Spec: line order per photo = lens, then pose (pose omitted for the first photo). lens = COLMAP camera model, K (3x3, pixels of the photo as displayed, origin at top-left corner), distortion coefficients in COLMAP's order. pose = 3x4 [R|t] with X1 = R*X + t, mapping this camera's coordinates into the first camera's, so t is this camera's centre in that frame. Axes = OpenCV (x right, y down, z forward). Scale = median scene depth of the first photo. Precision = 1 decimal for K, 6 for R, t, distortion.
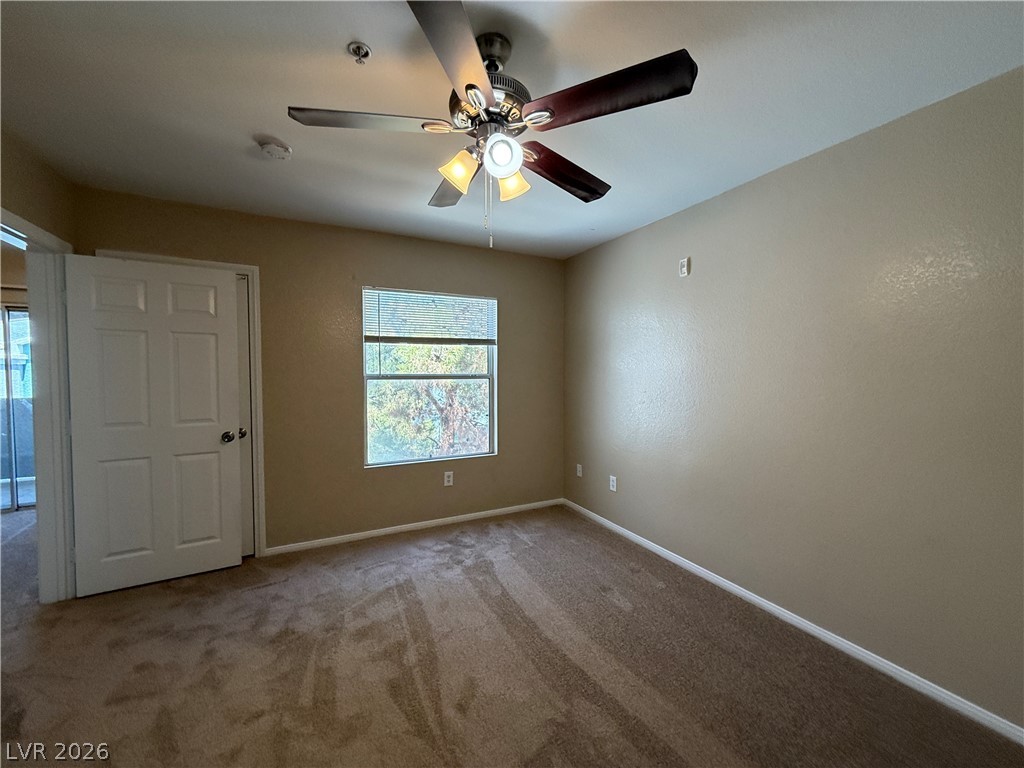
lens RADIAL K [[406.5, 0, 514.5], [0, 406.5, 384.7], [0, 0, 1]] dist [0.001235, 0.000169]
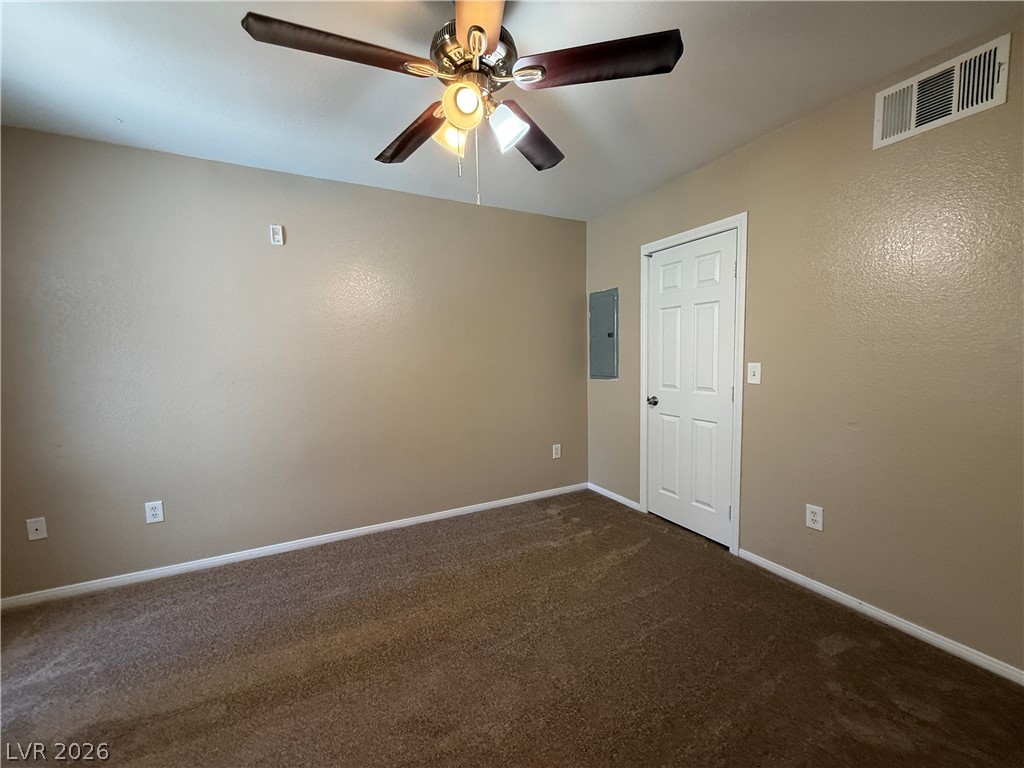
lens RADIAL K [[406.5, 0, 514.5], [0, 406.5, 384.7], [0, 0, 1]] dist [0.001235, 0.000169]
pose [[-0.029440, -0.074589, 0.996780, -0.561495], [0.051436, 0.995778, 0.076034, 0.010925], [-0.998242, 0.053508, -0.025479, 0.506551]]
